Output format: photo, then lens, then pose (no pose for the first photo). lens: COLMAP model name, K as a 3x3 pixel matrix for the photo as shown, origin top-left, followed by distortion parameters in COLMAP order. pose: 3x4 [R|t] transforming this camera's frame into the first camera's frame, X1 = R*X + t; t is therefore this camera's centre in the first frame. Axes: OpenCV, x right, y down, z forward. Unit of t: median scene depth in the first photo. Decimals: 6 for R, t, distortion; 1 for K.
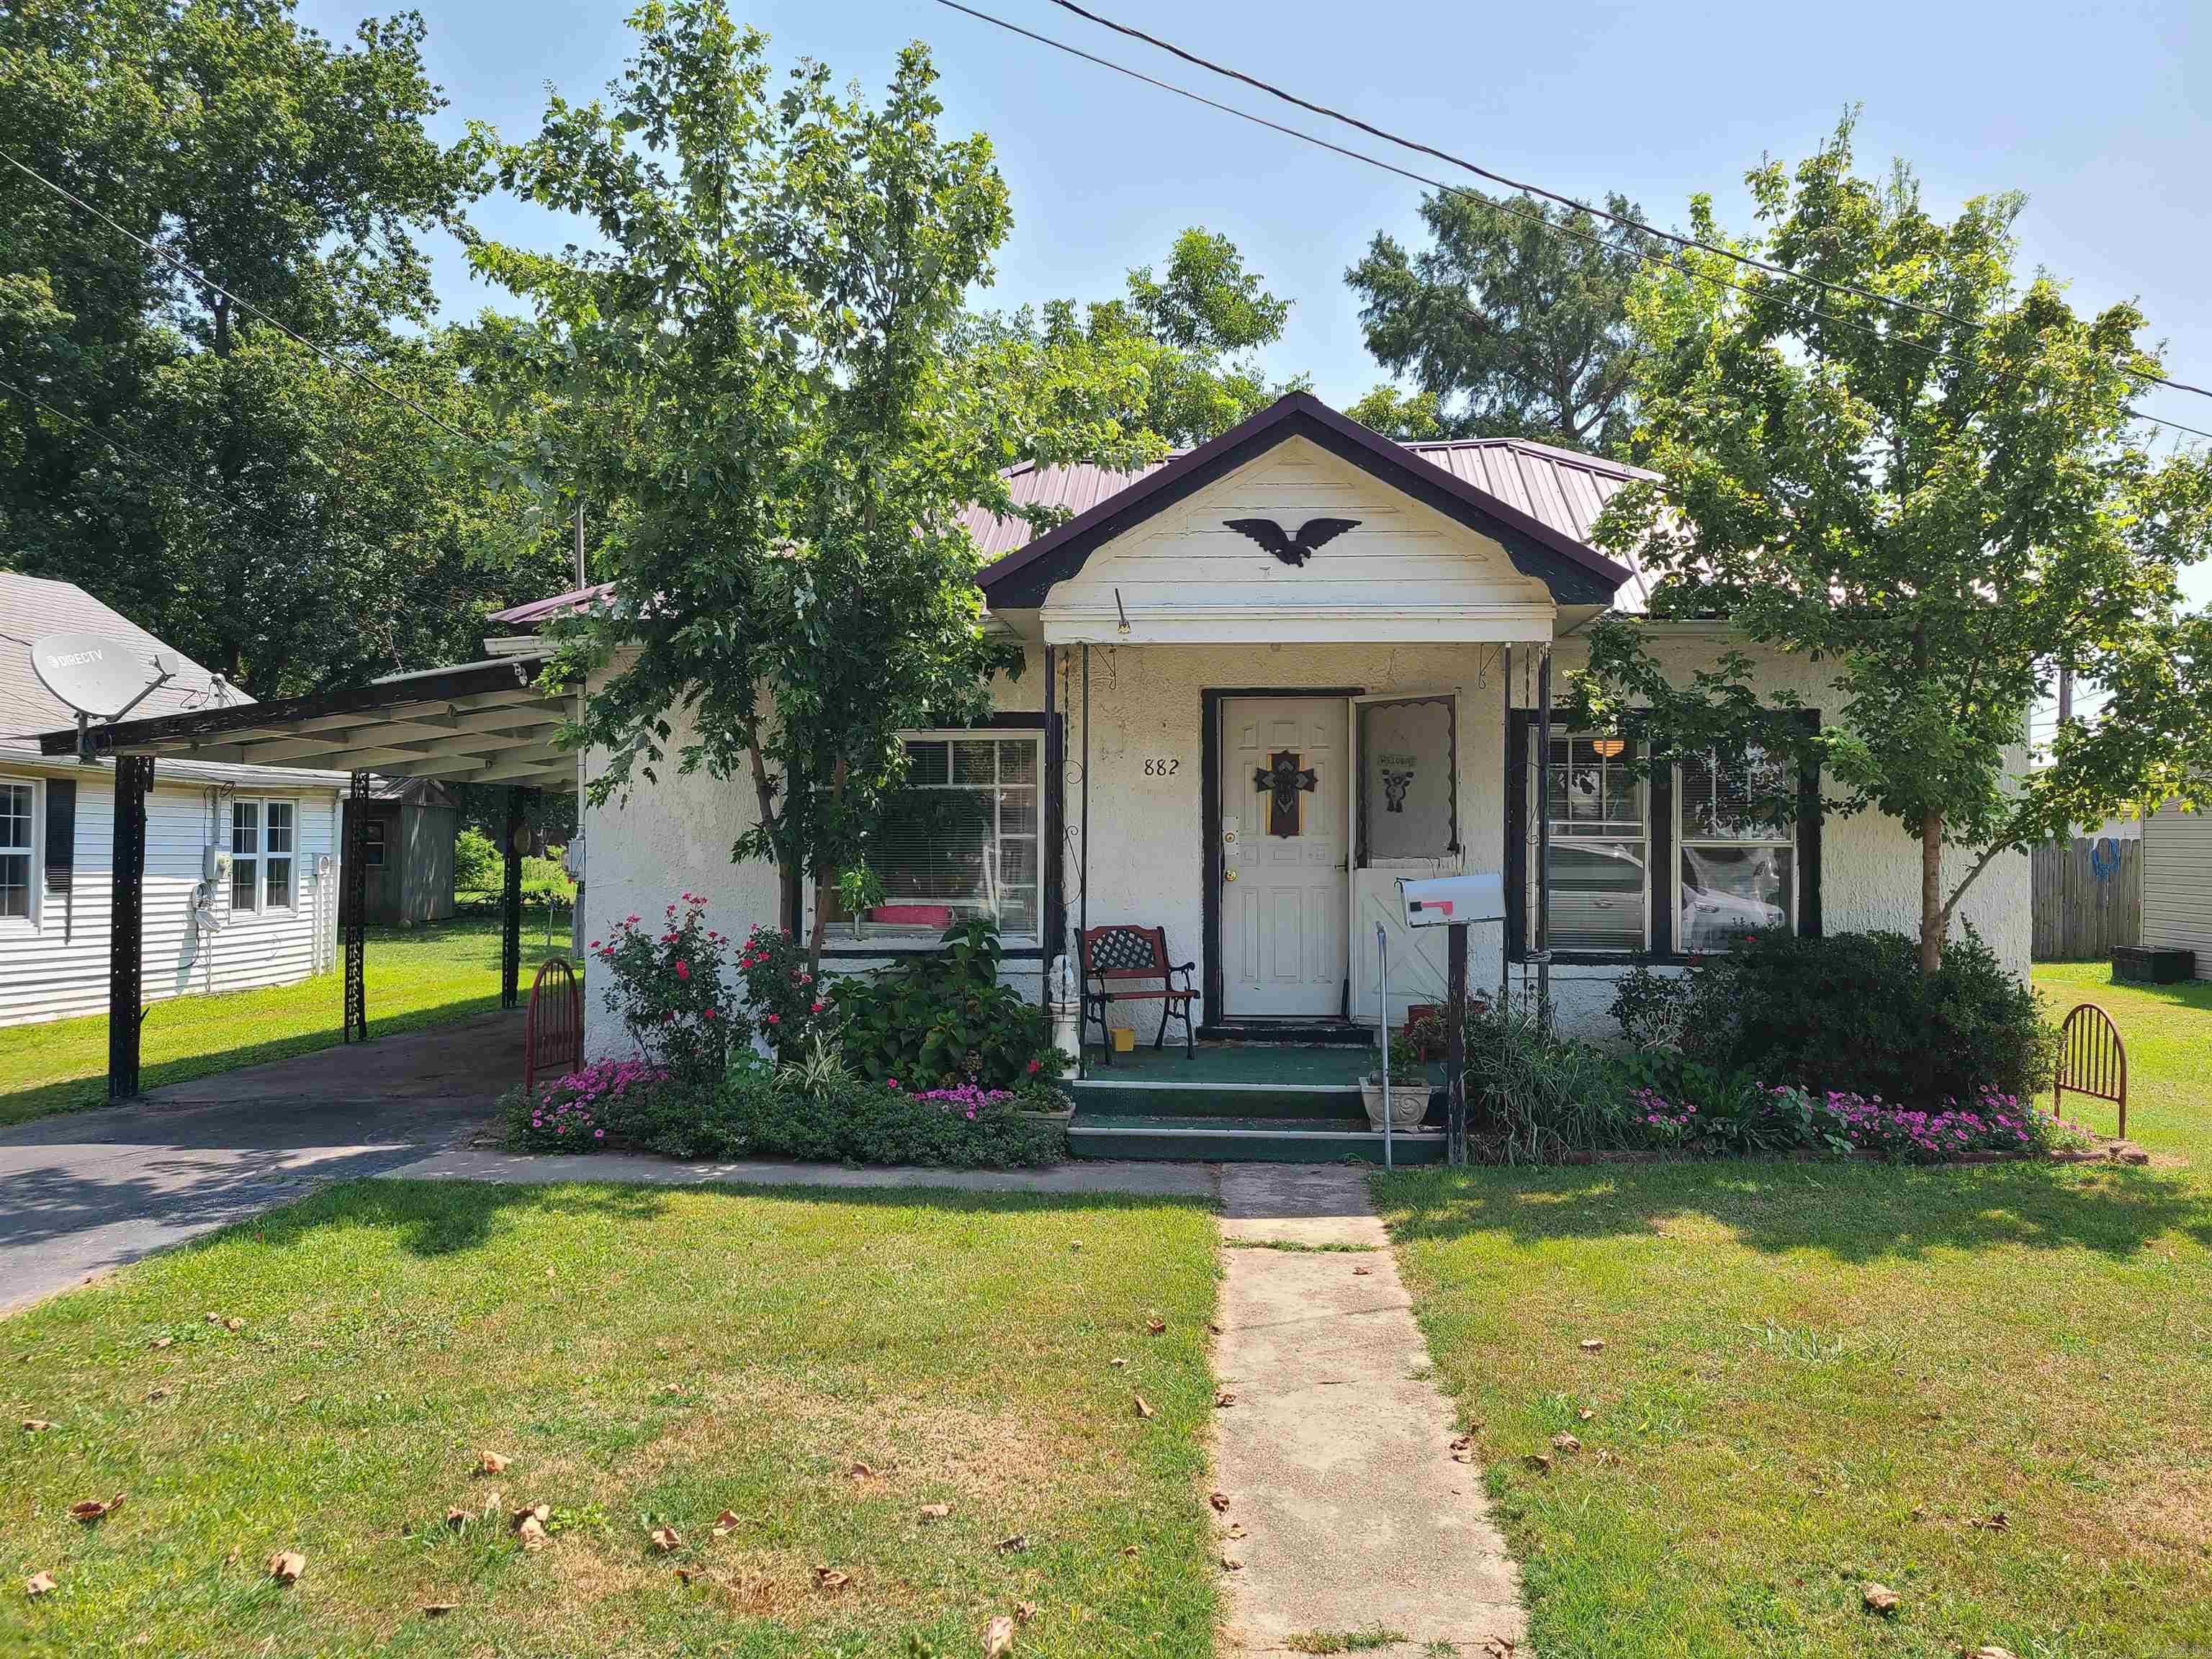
lens RADIAL K [[1672.4, 0, 1124.0], [0, 1672.4, 828.8], [0, 0, 1]] dist [0.052072, -0.043164]
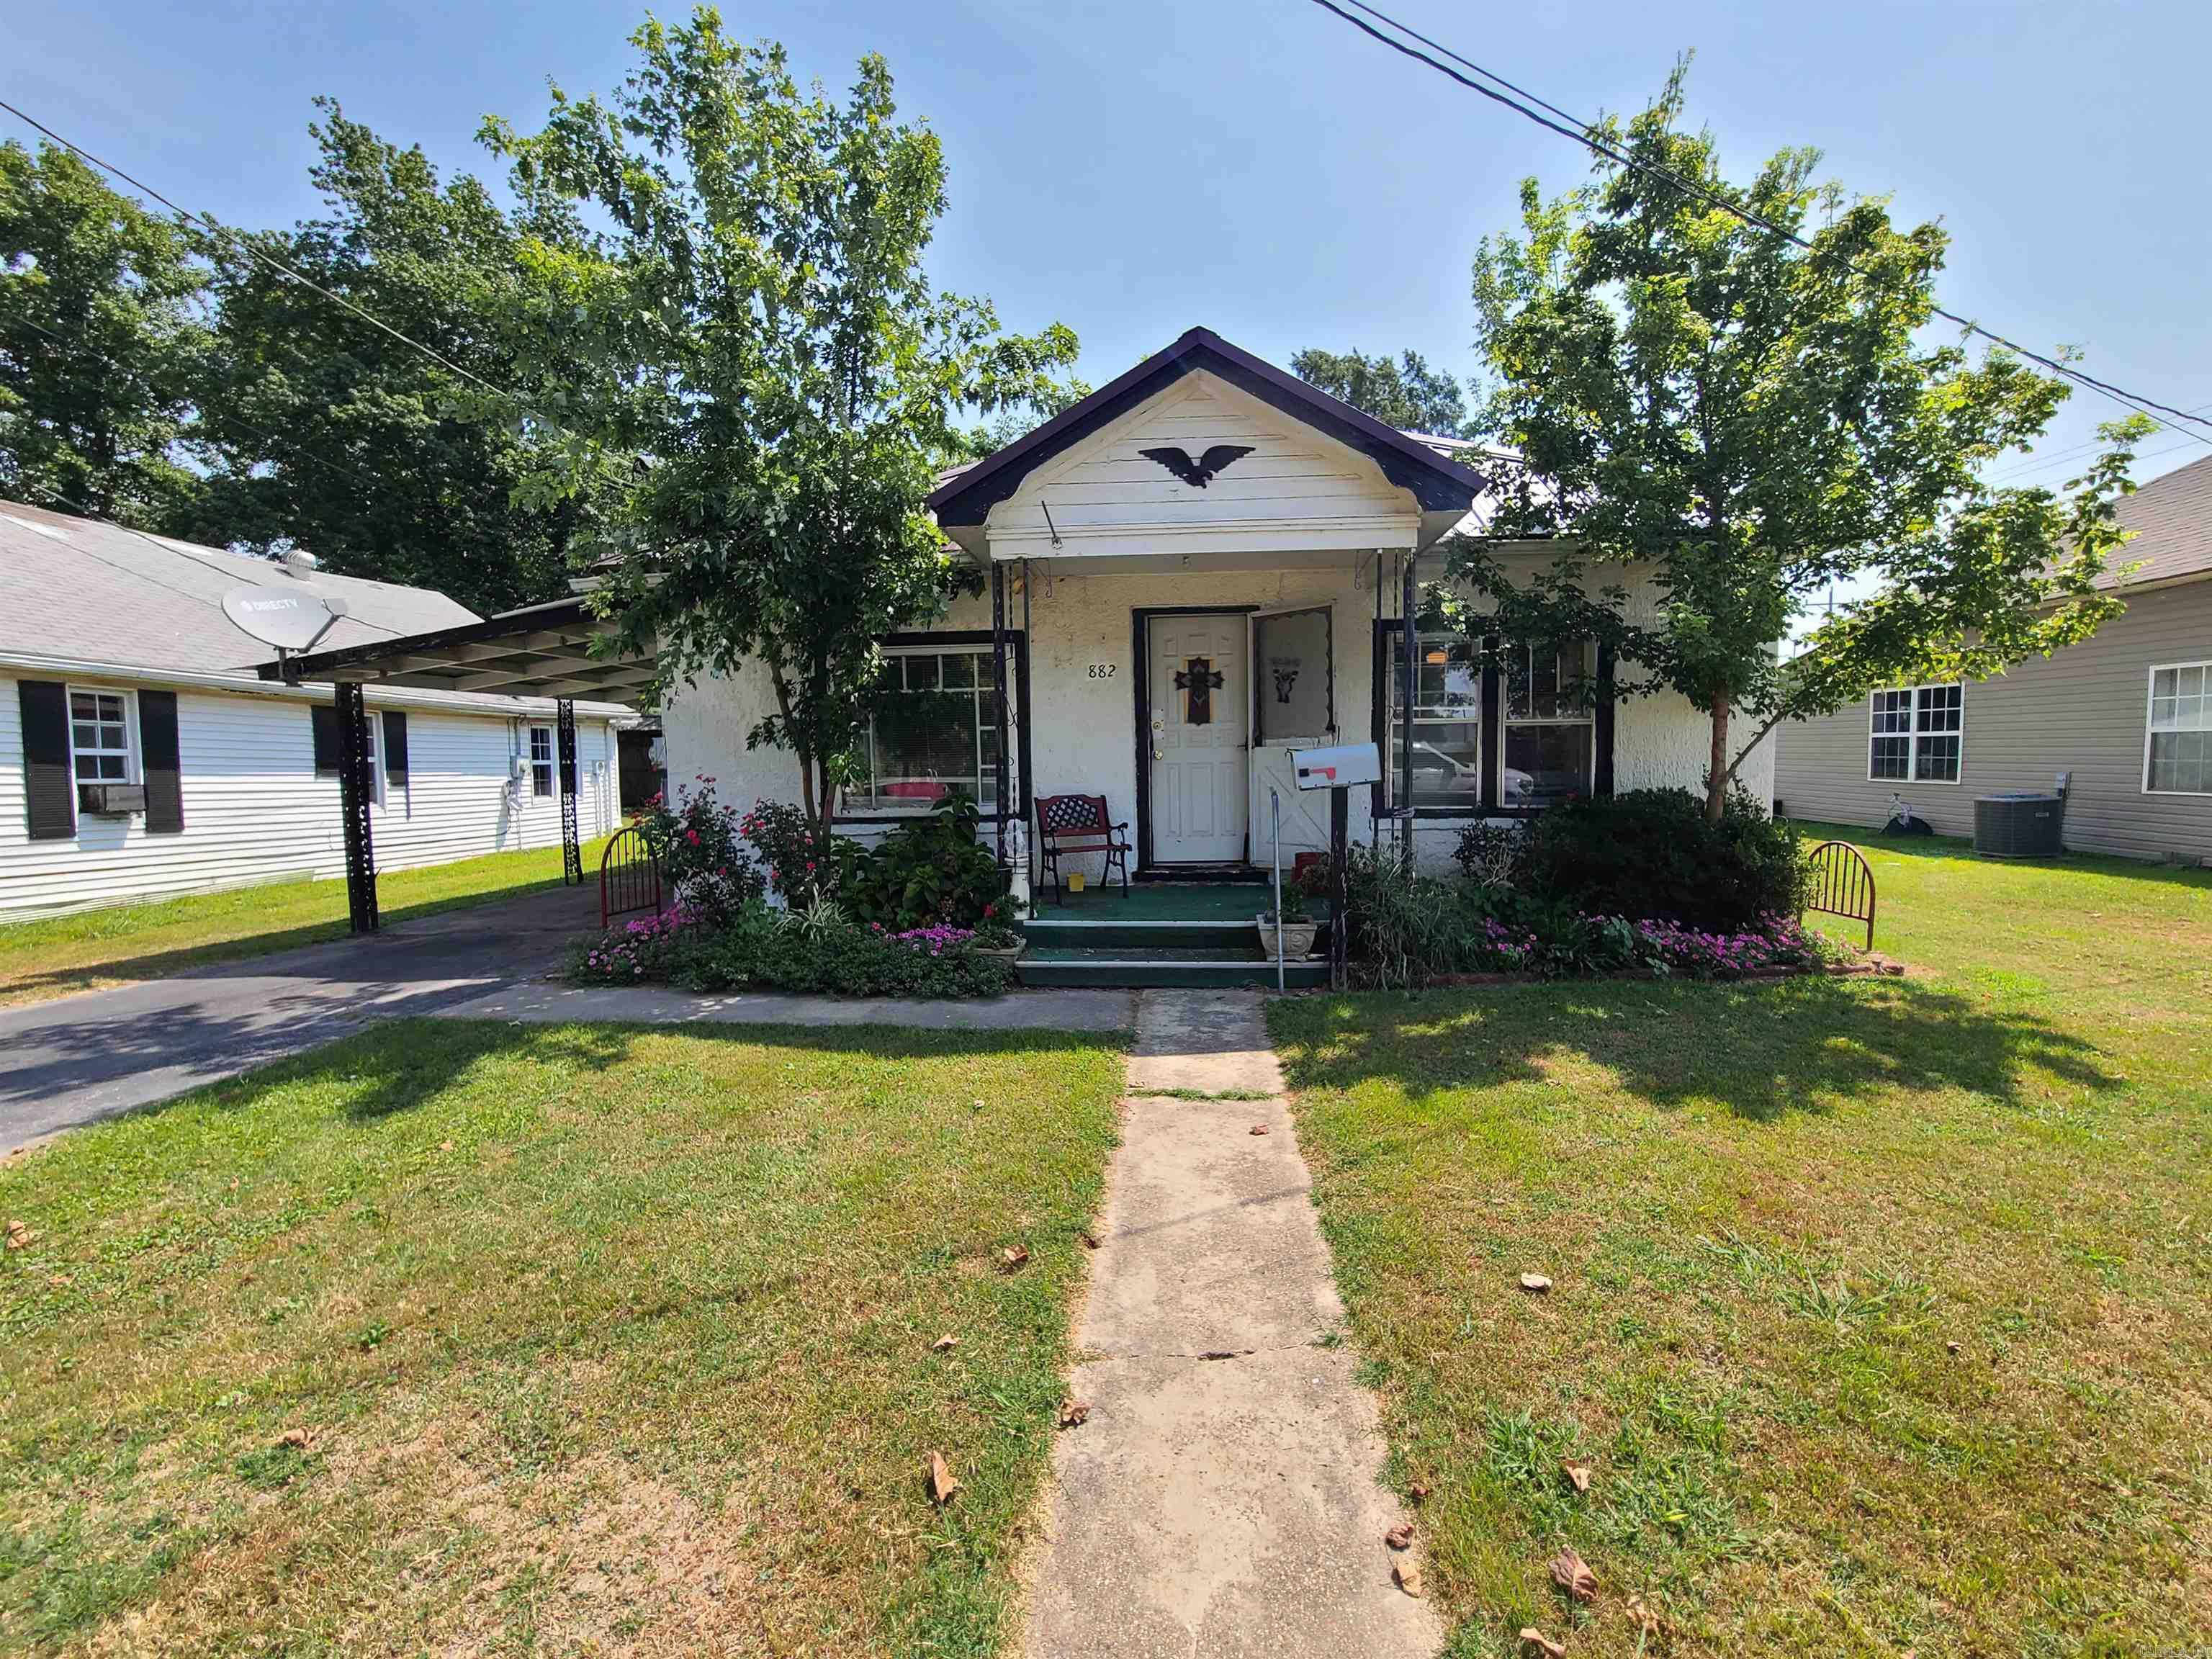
lens RADIAL K [[911.8, 0, 1129.1], [0, 911.8, 823.4], [0, 0, 1]] dist [-0.013127, -0.000215]
pose [[0.999836, -0.017968, -0.002065, 0.049267], [0.018078, 0.996221, 0.084949, 0.023665], [0.000531, -0.084973, 0.996383, 0.339141]]
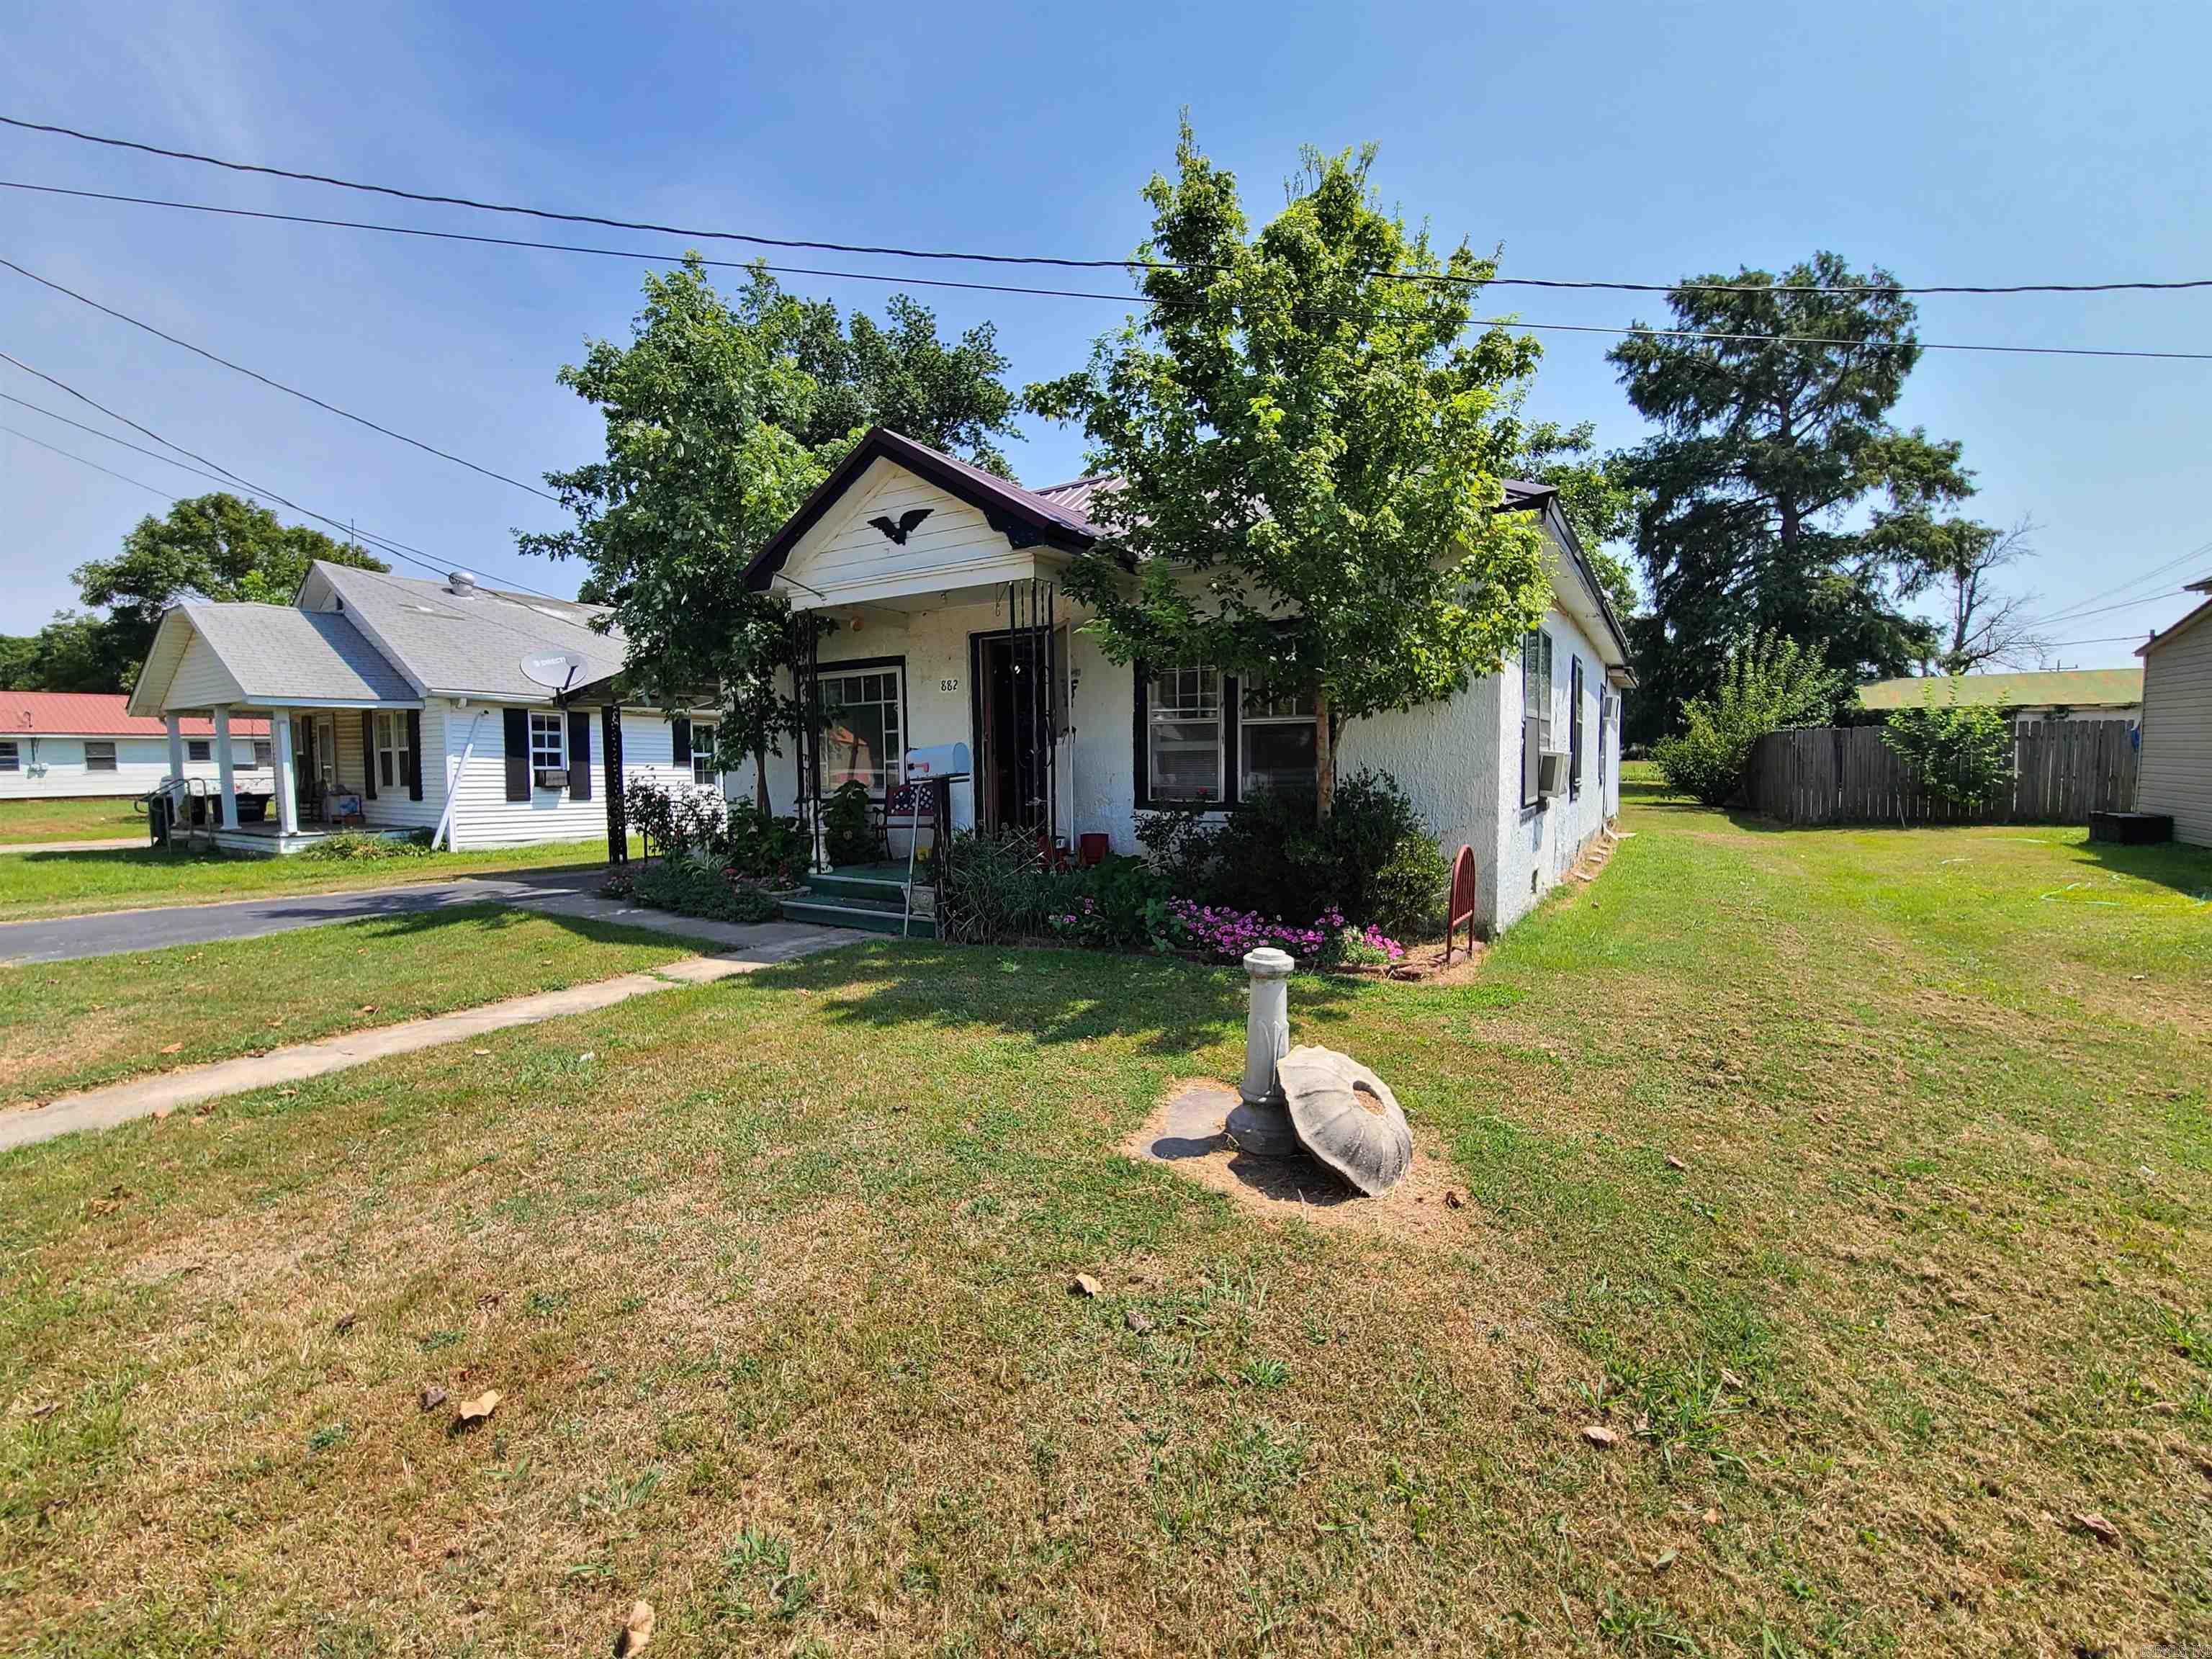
lens RADIAL K [[911.8, 0, 1129.1], [0, 911.8, 823.4], [0, 0, 1]] dist [-0.013127, -0.000215]
pose [[0.885681, 0.017485, -0.463964, 0.671006], [0.022531, 0.996495, 0.080563, 0.033081], [0.463747, -0.081806, 0.882183, 0.345940]]
